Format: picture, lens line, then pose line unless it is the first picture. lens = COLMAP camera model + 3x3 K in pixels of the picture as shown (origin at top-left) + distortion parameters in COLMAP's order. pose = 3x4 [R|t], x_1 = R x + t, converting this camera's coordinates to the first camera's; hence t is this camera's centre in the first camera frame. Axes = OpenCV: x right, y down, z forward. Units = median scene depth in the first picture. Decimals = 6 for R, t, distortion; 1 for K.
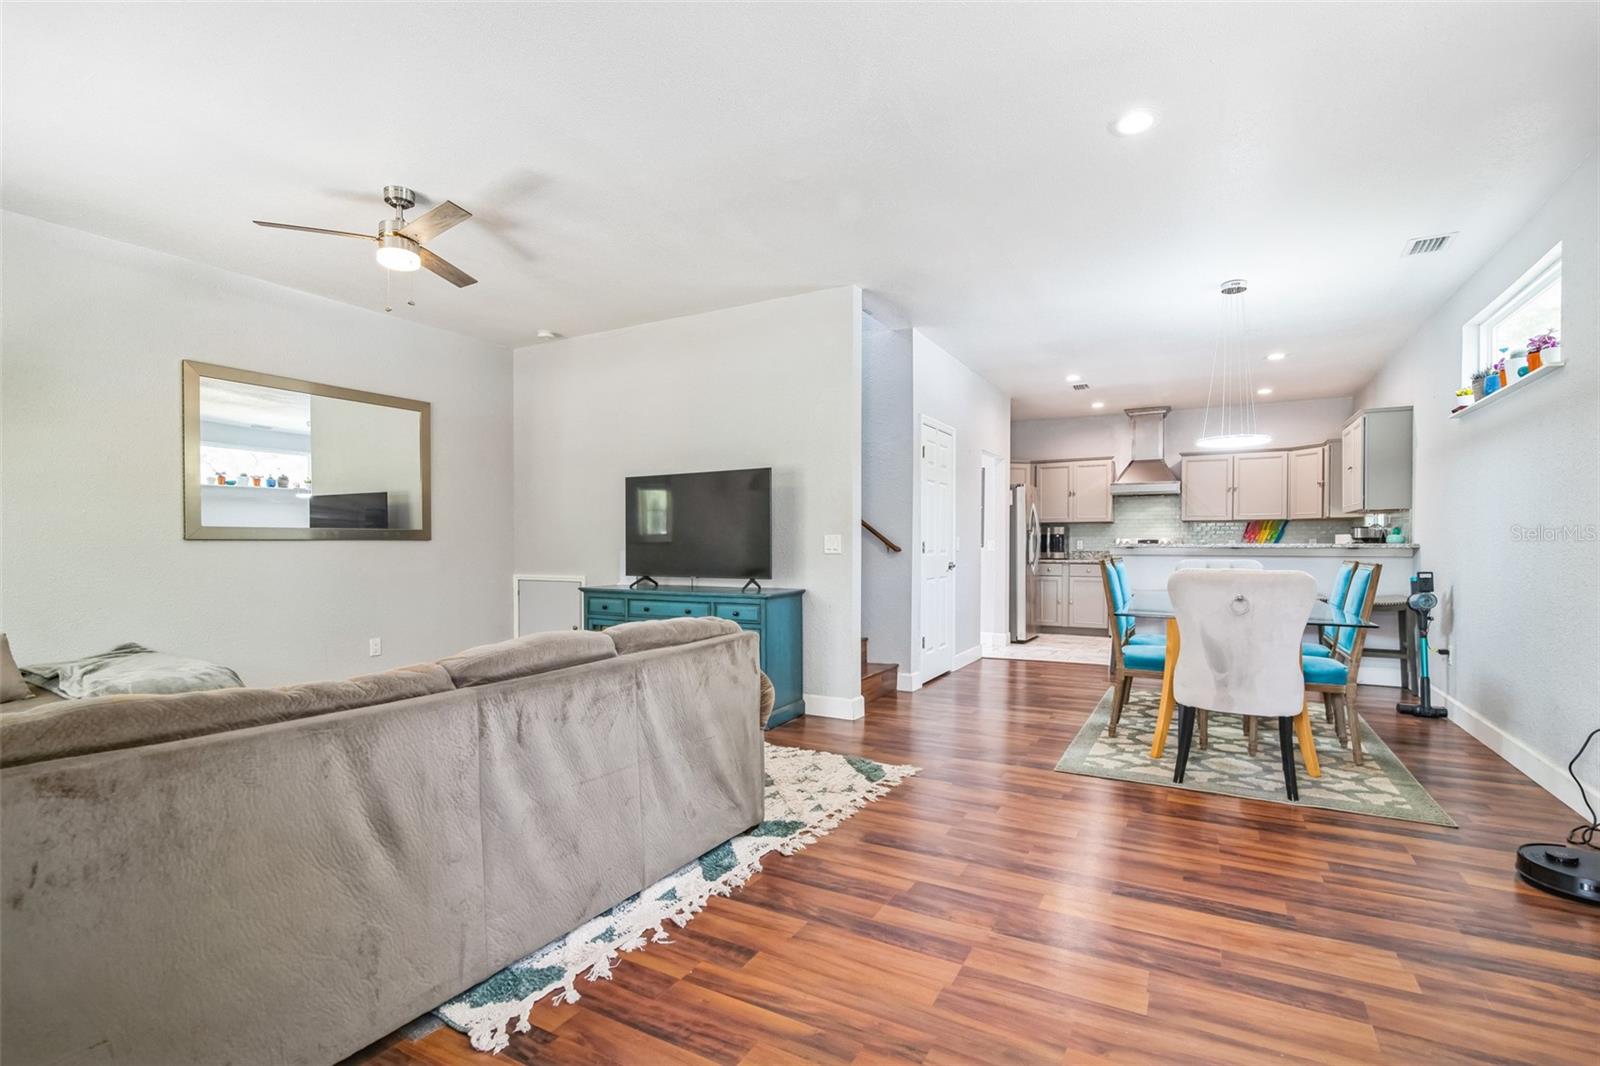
lens RADIAL K [[730.9, 0, 821.2], [0, 730.9, 562.3], [0, 0, 1]] dist [-0.016852, -0.000169]
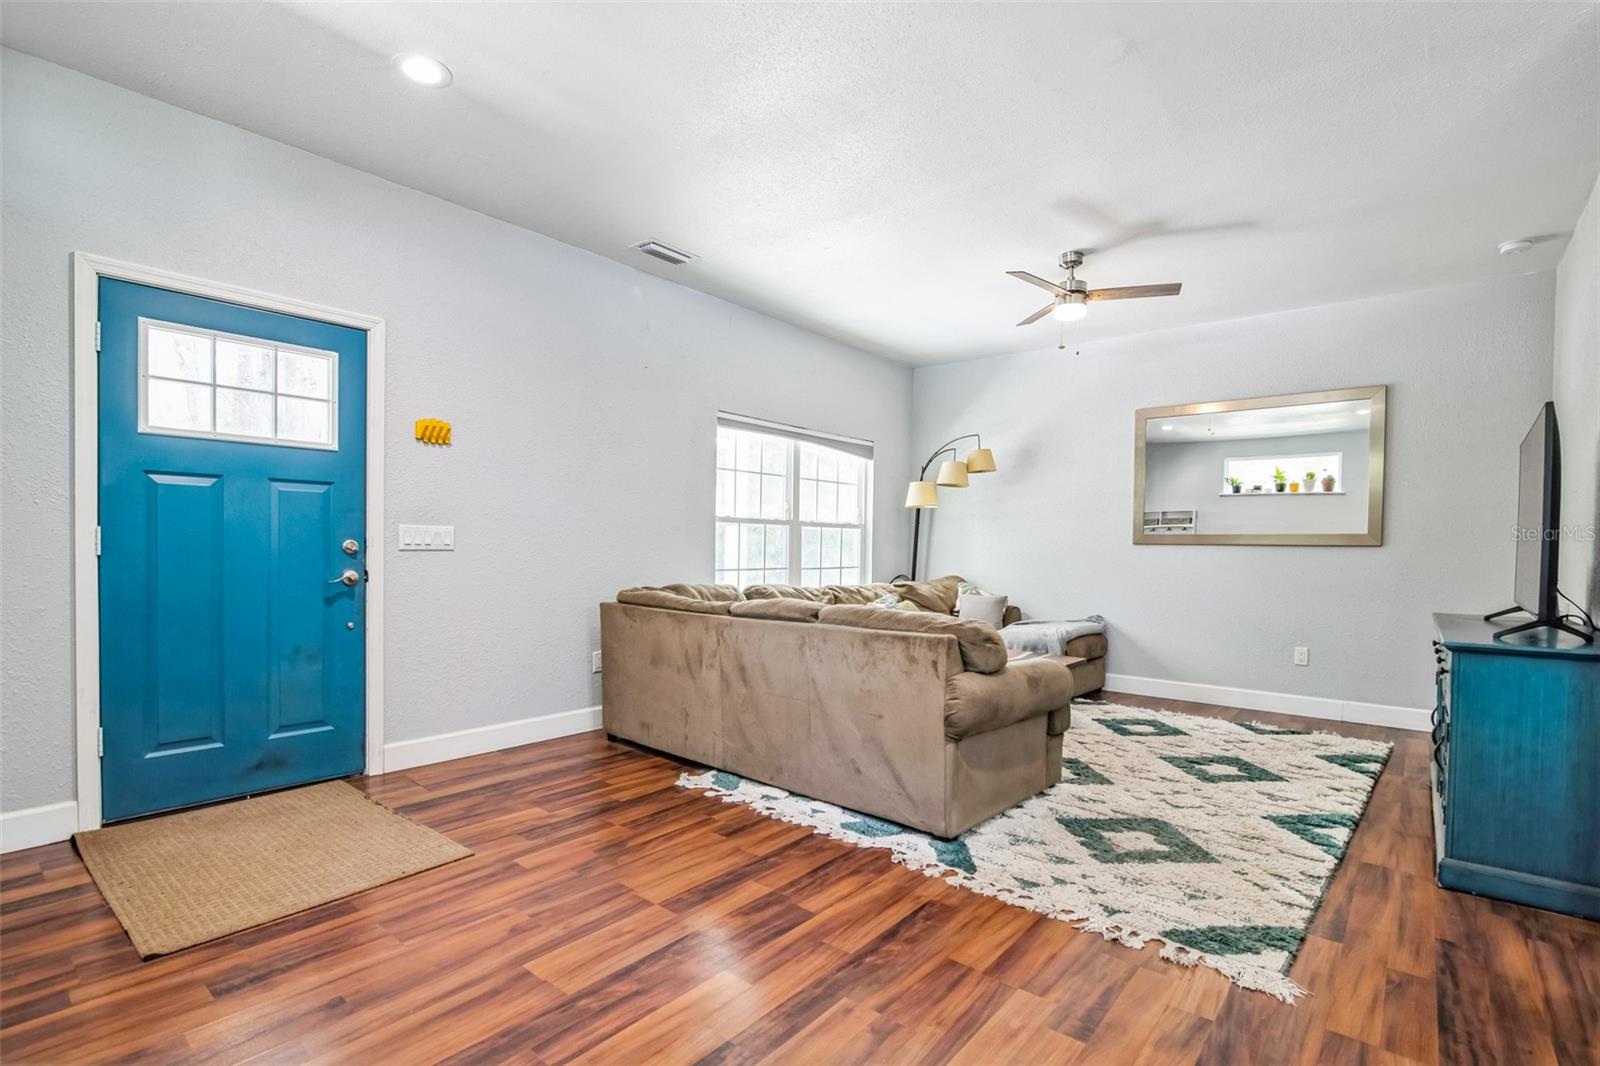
lens RADIAL K [[753.5, 0, 805.1], [0, 753.5, 562.8], [0, 0, 1]] dist [-0.013704, 0.000163]
pose [[-0.198513, 0.023274, -0.979822, 0.891553], [-0.032938, 0.998995, 0.030403, -0.026183], [0.979545, 0.038308, -0.197547, 0.983031]]
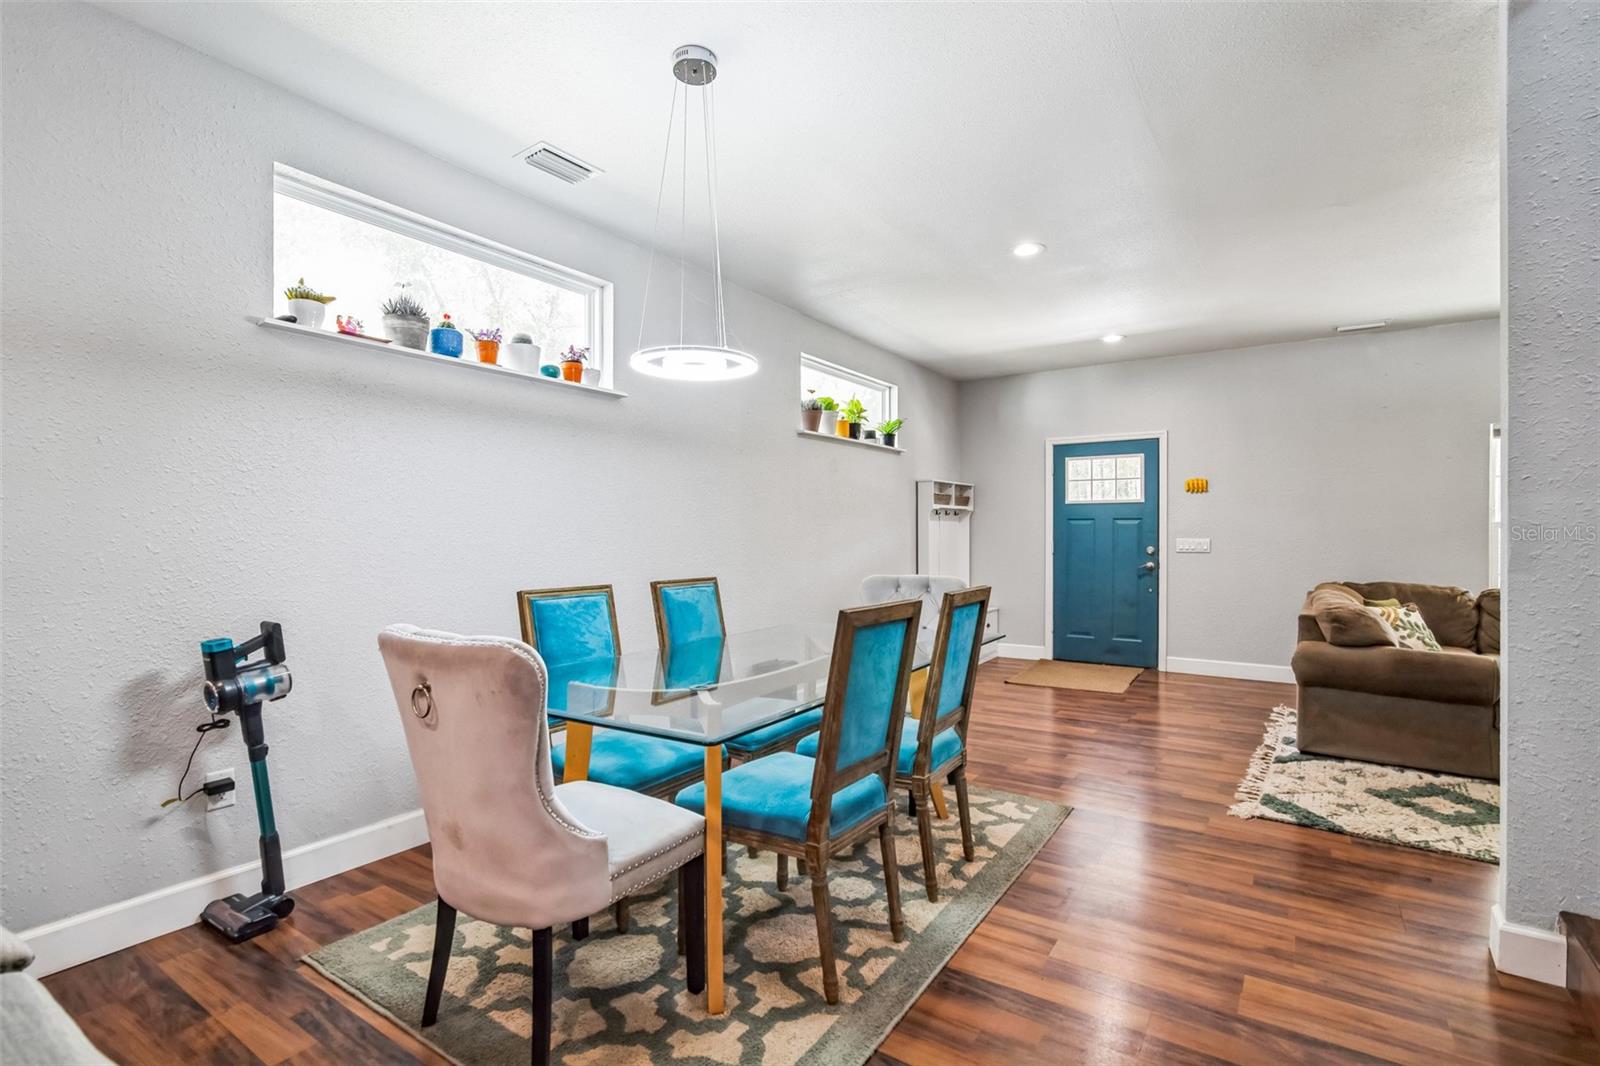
lens RADIAL K [[749.8, 0, 801.6], [0, 749.8, 539.8], [0, 0, 1]] dist [-0.001779, 0.000182]
pose [[-0.995181, 0.001479, 0.098041, 0.720143], [0.004235, 0.999602, 0.027907, -0.094412], [-0.097961, 0.028188, -0.994791, 2.488830]]
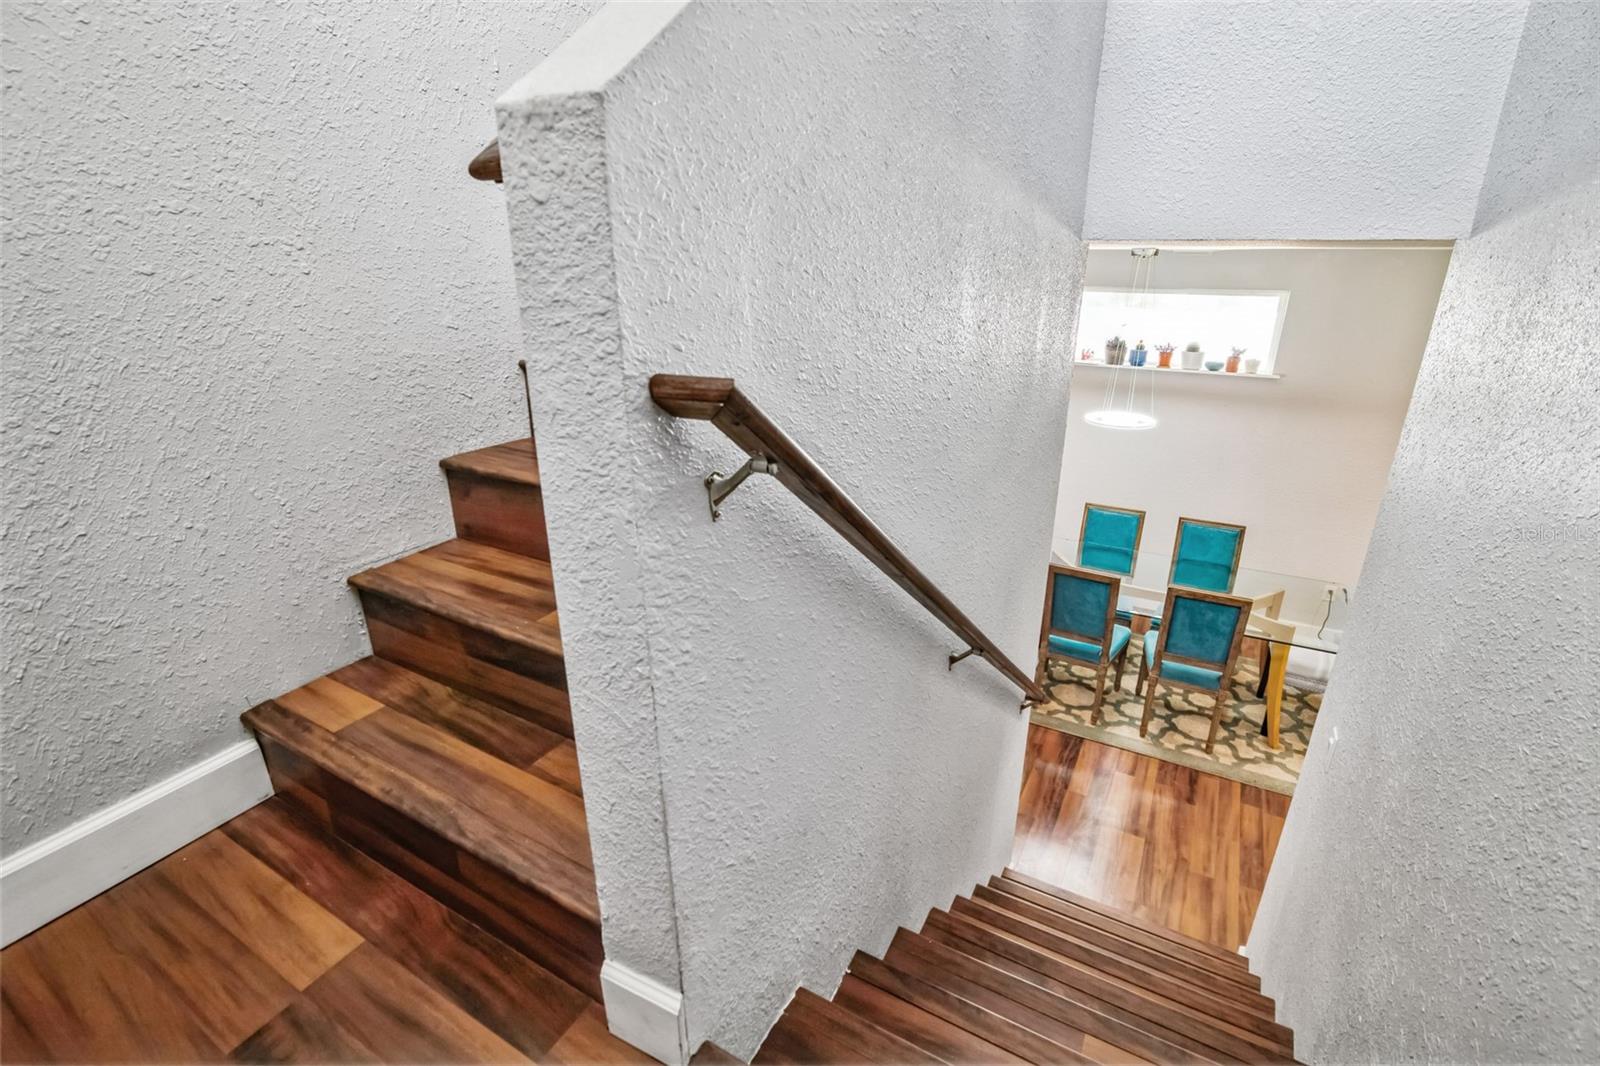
lens RADIAL K [[734.6, 0, 800.0], [0, 734.6, 533.0], [0, 0, 1]] dist [-0.015052, -0.000030]
pose [[0.029396, -0.348595, 0.936813, -0.679988], [0.026453, 0.937161, 0.347894, -0.618465], [-0.999218, 0.014554, 0.036770, 2.283738]]
